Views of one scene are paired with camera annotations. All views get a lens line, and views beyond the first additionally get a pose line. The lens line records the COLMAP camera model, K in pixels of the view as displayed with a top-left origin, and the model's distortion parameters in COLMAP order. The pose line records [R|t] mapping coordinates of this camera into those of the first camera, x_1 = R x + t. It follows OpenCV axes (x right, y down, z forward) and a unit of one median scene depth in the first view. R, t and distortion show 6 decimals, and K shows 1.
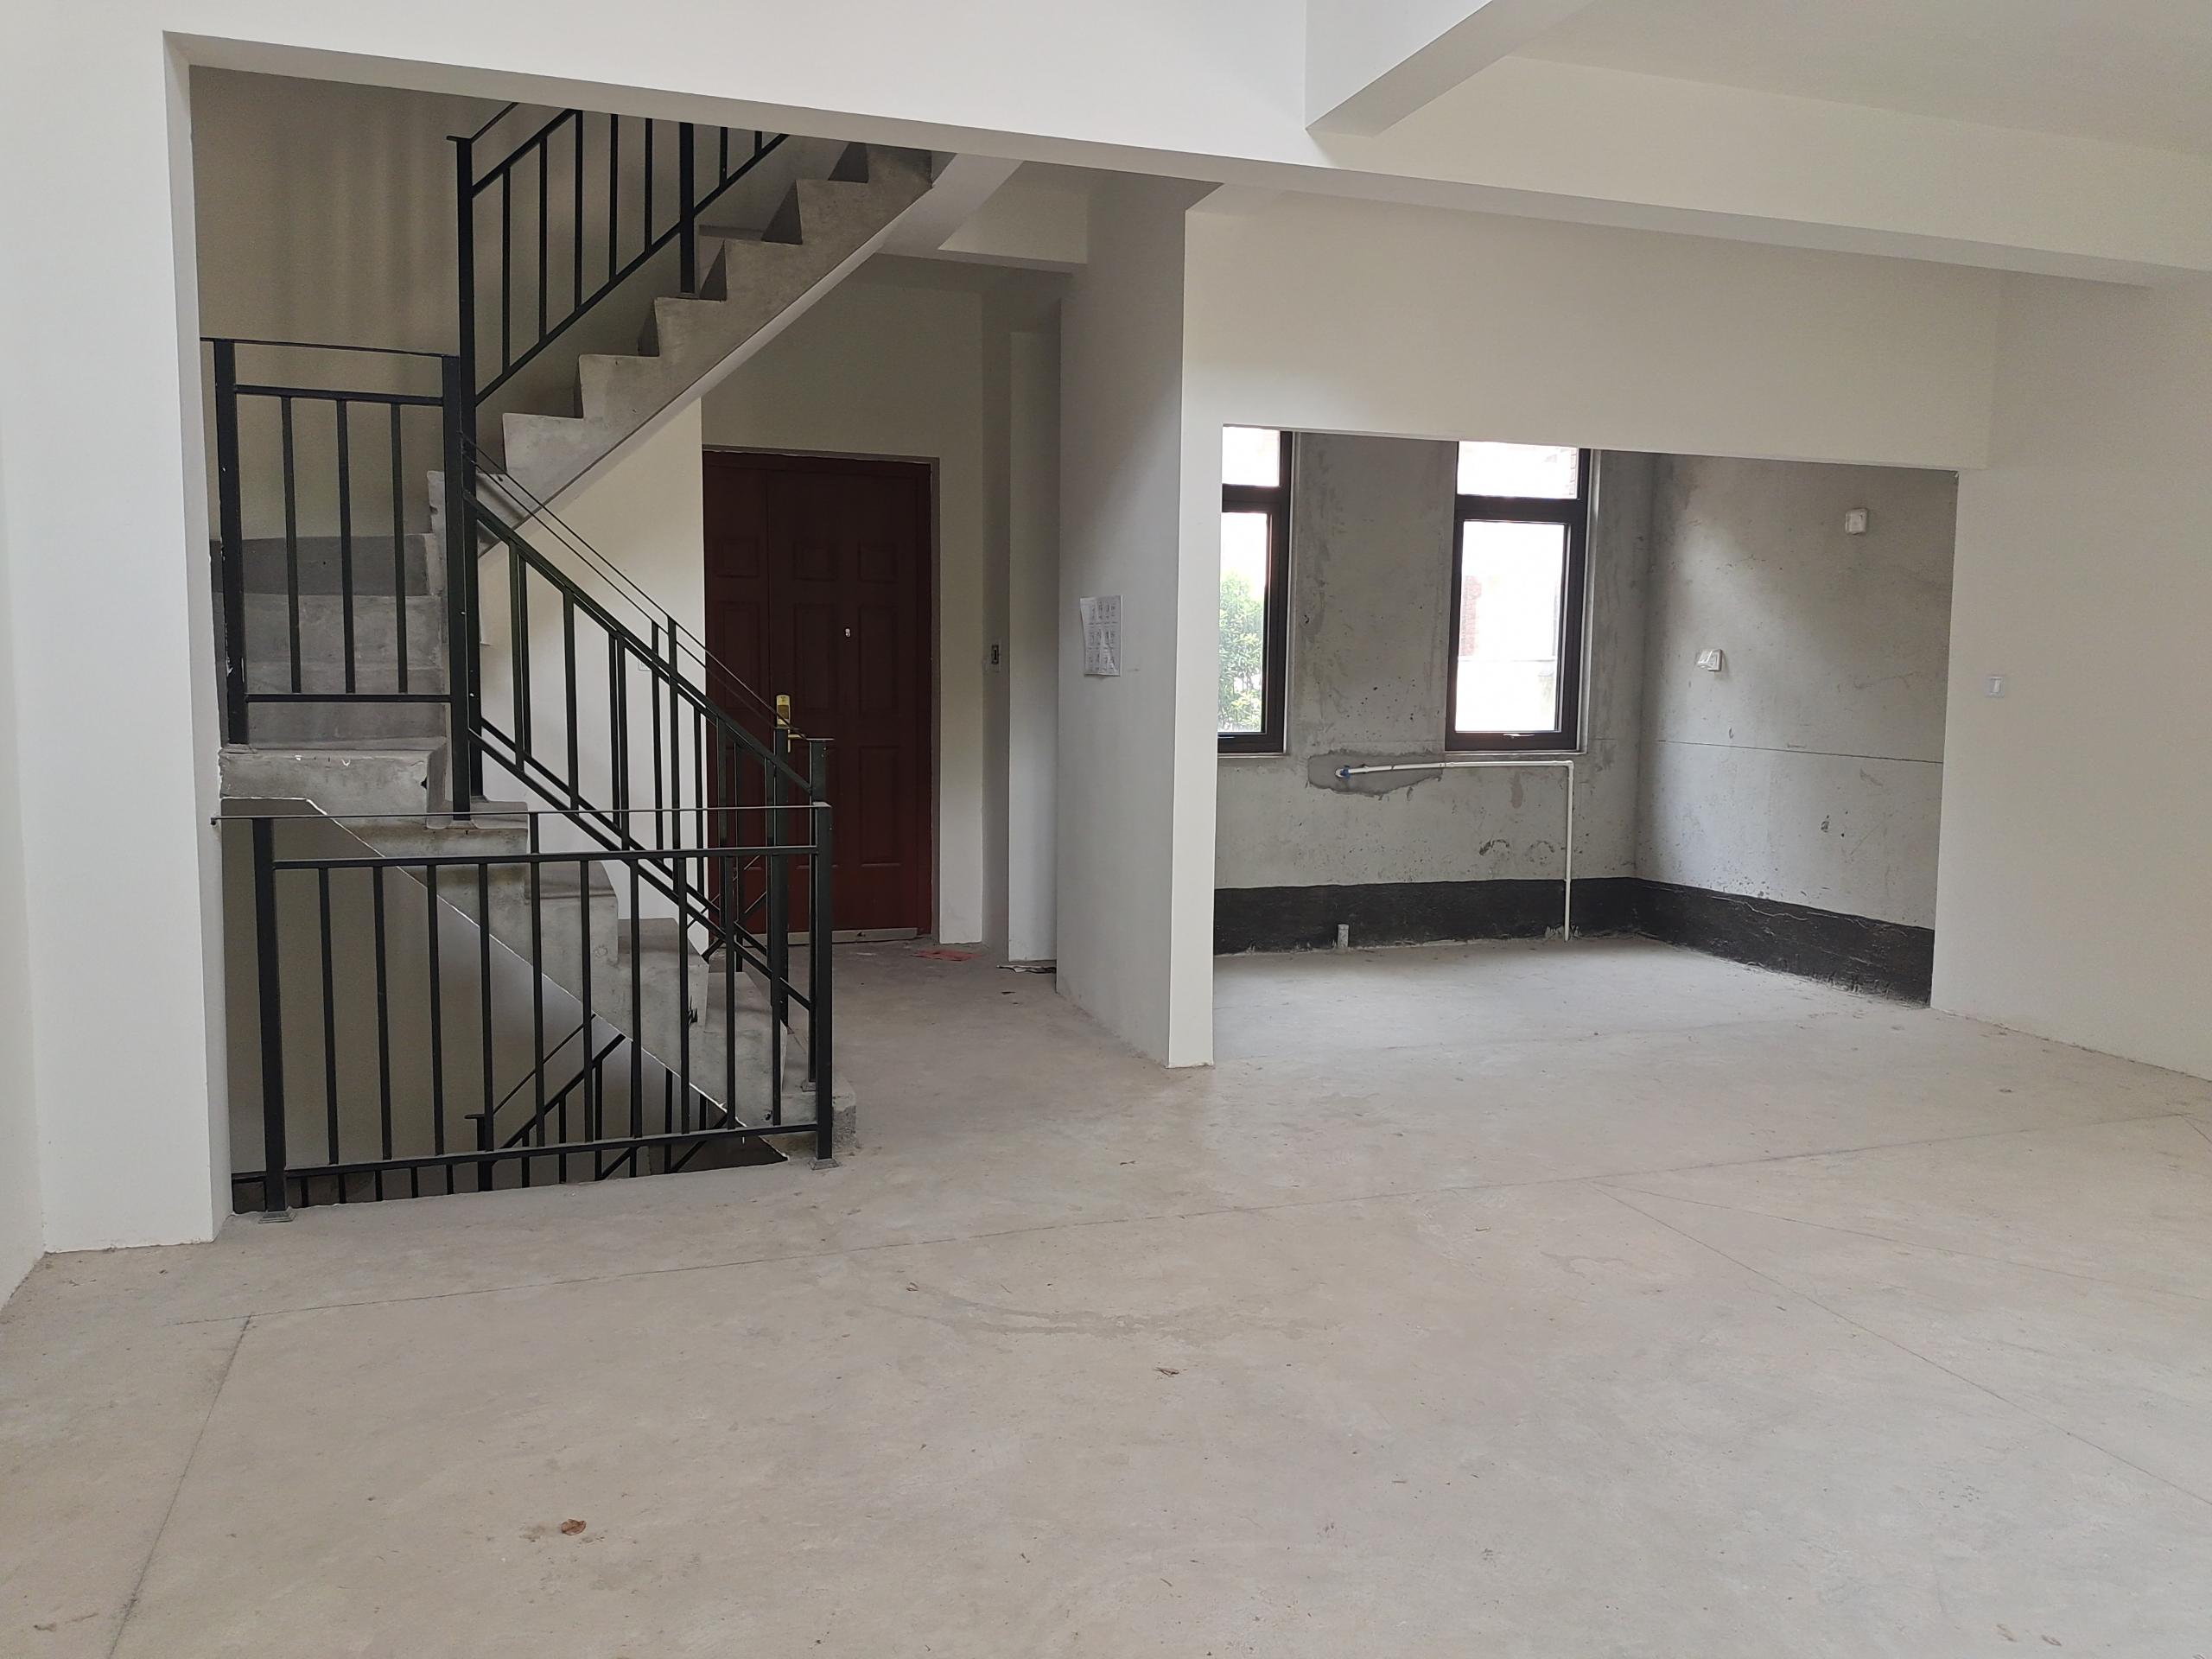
lens RADIAL K [[1623.5, 0, 1098.9], [0, 1623.5, 824.0], [0, 0, 1]] dist [0.083653, -0.132775]
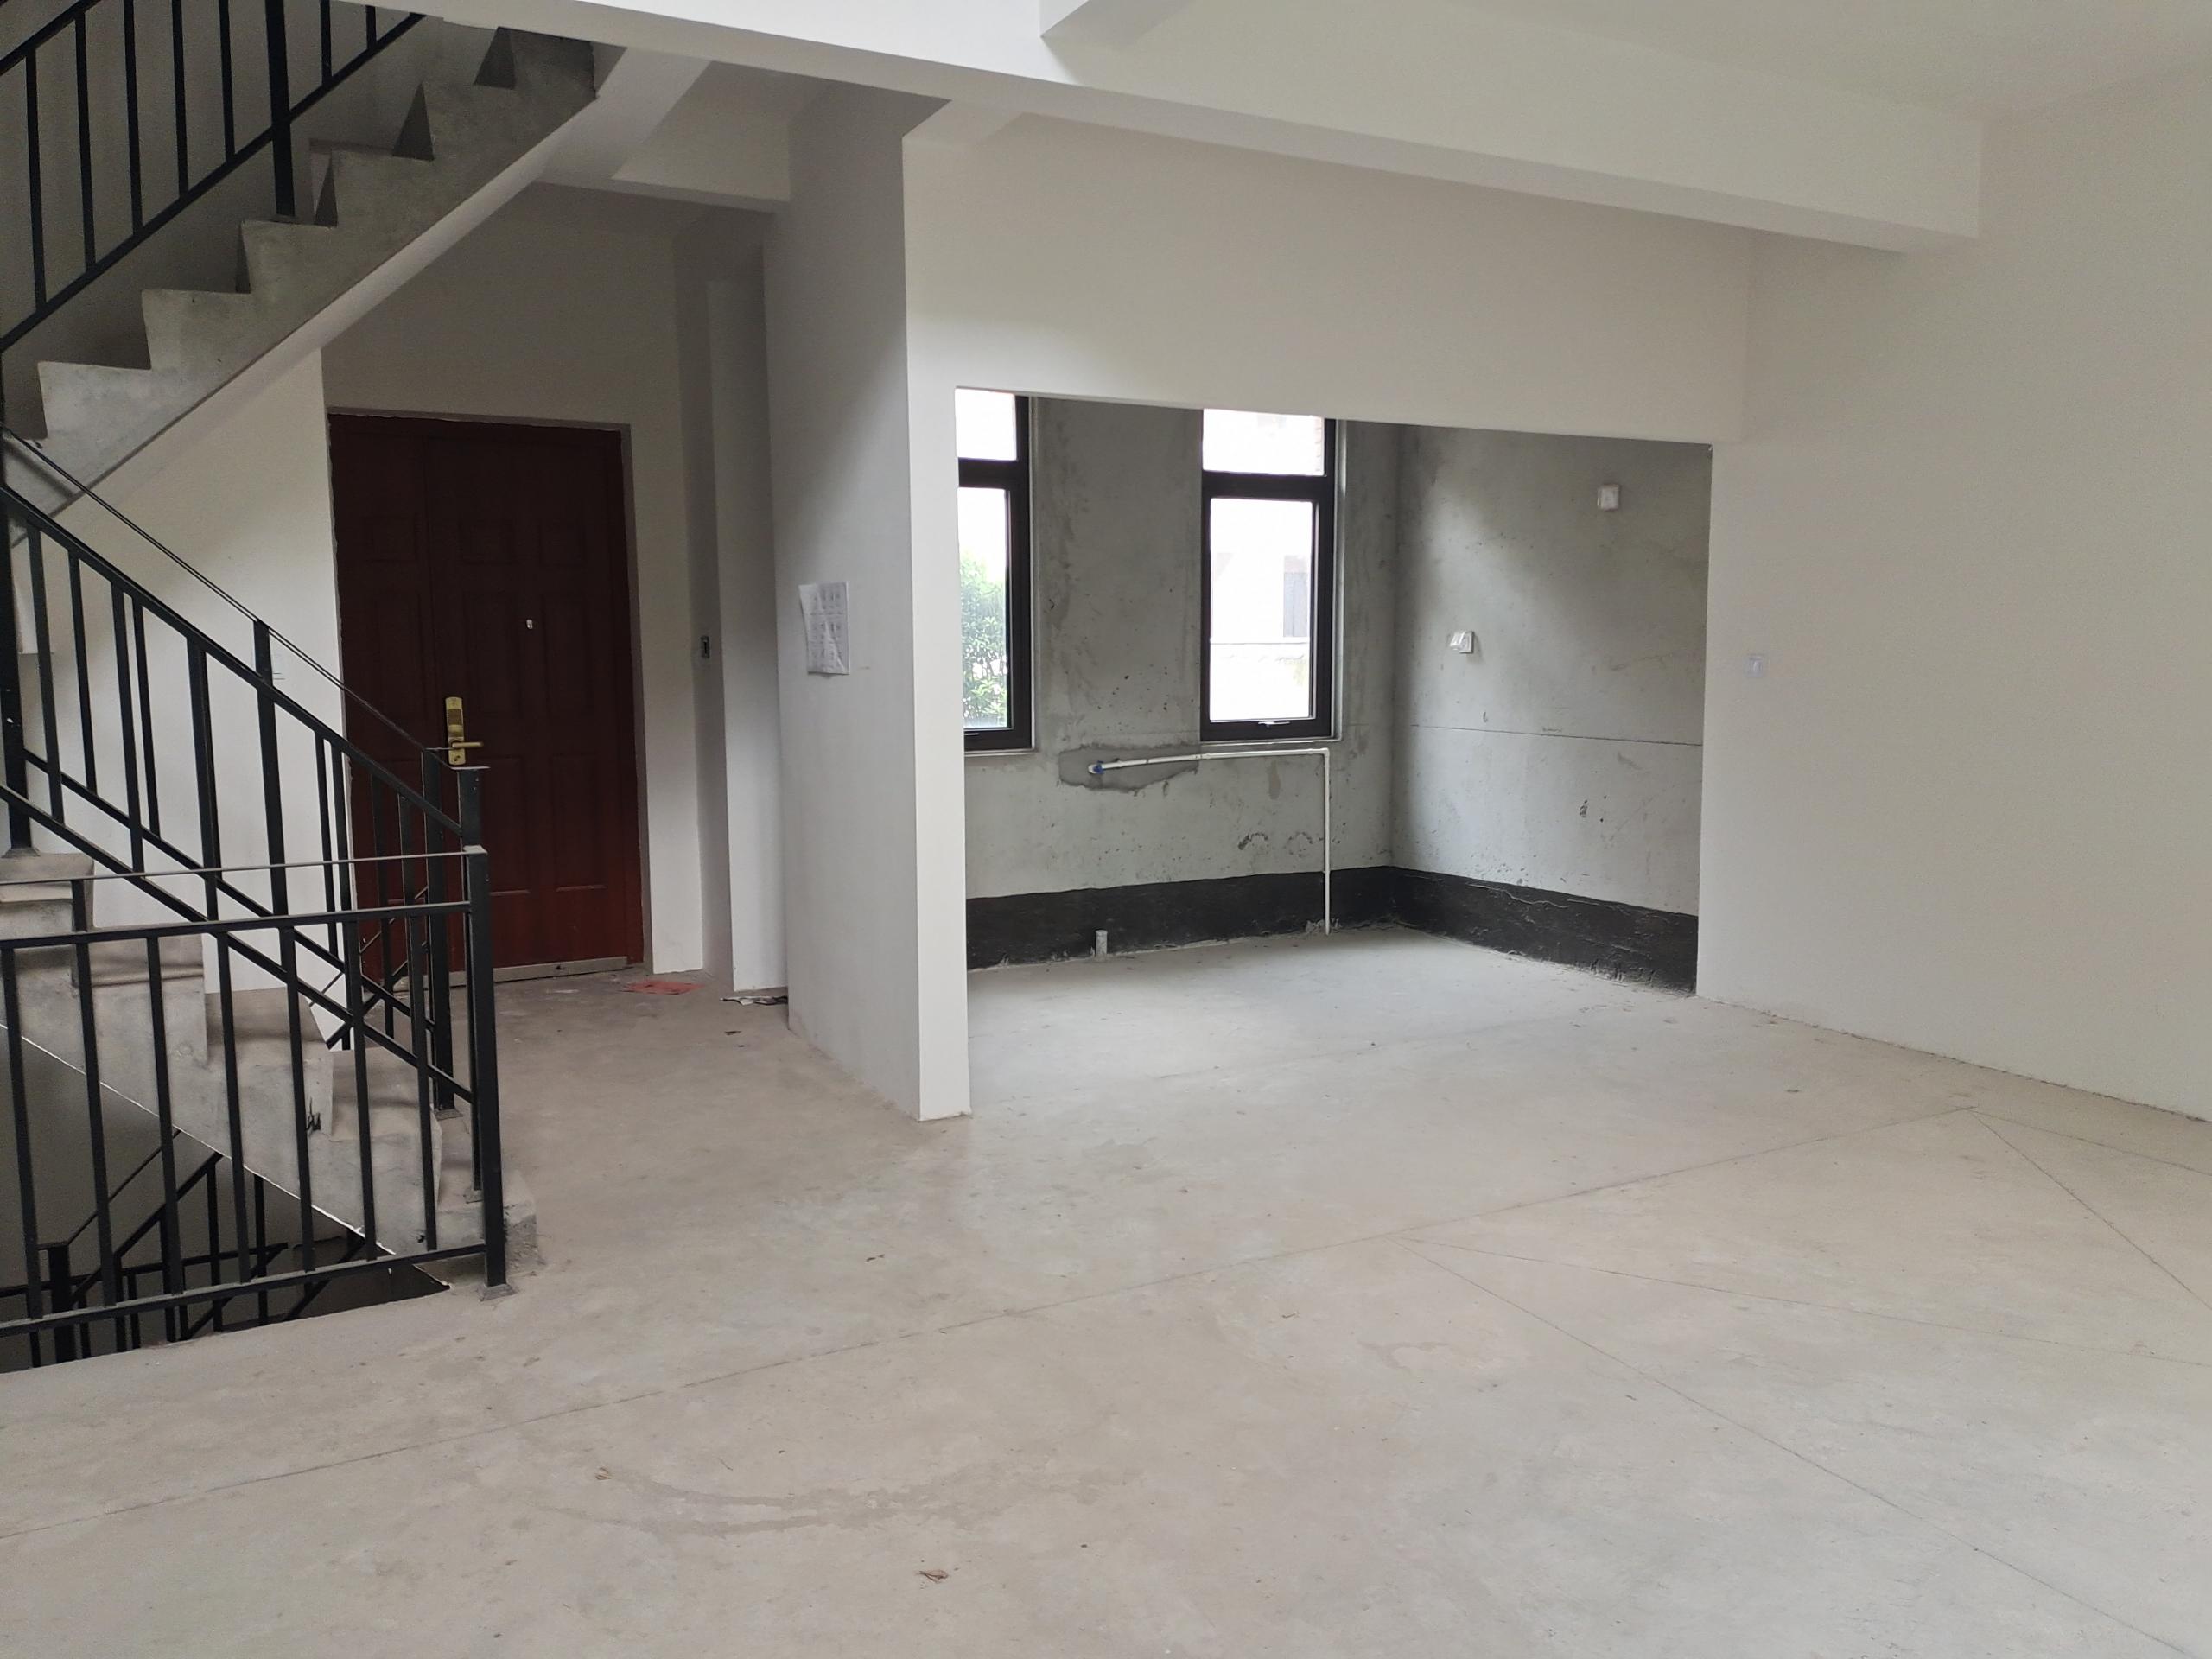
lens RADIAL K [[1629.1, 0, 1115.5], [0, 1629.1, 825.1], [0, 0, 1]] dist [0.070382, -0.088518]
pose [[0.985094, -0.035174, 0.168382, 0.004438], [0.032774, 0.999318, 0.017014, -0.024225], [-0.168866, -0.011242, 0.985575, 0.127708]]
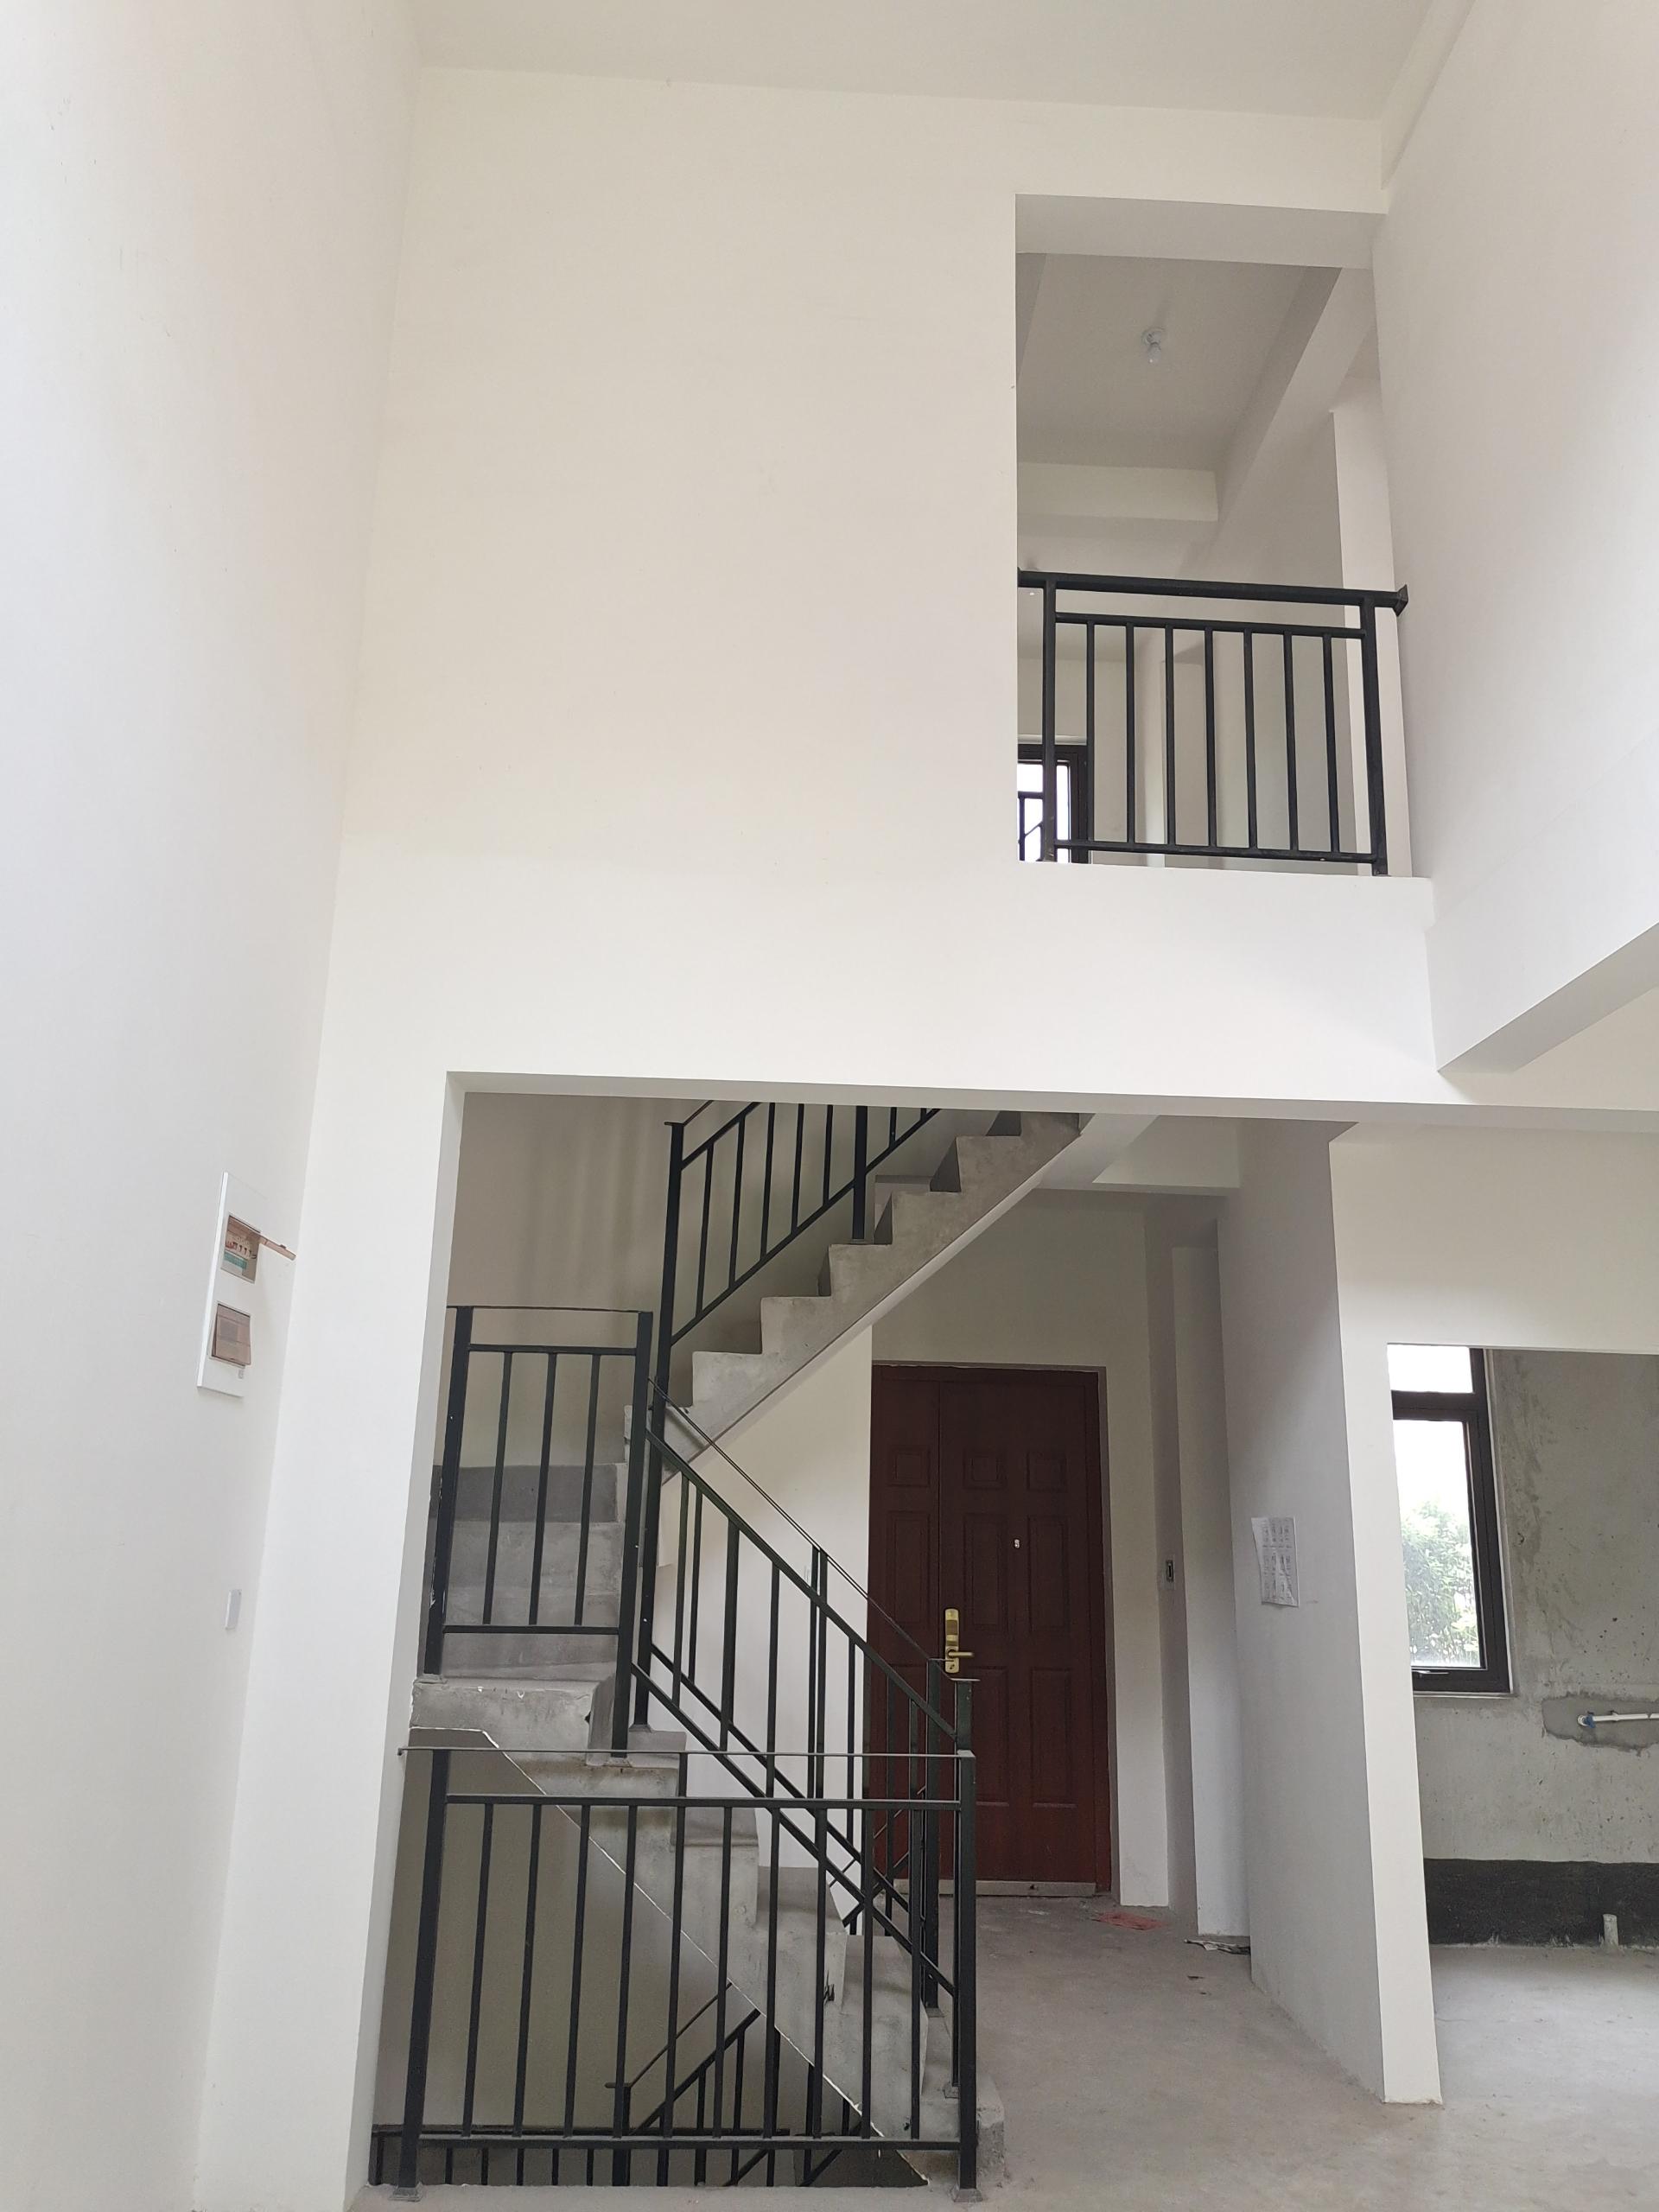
lens RADIAL K [[1629.1, 0, 829.5], [0, 1629.1, 1106.0], [0, 0, 1]] dist [0.070382, -0.088518]
pose [[0.961358, -0.059317, -0.268836, 0.030557], [-0.039941, 0.936129, -0.349382, -0.024242], [0.272389, 0.346619, 0.897585, -0.019697]]
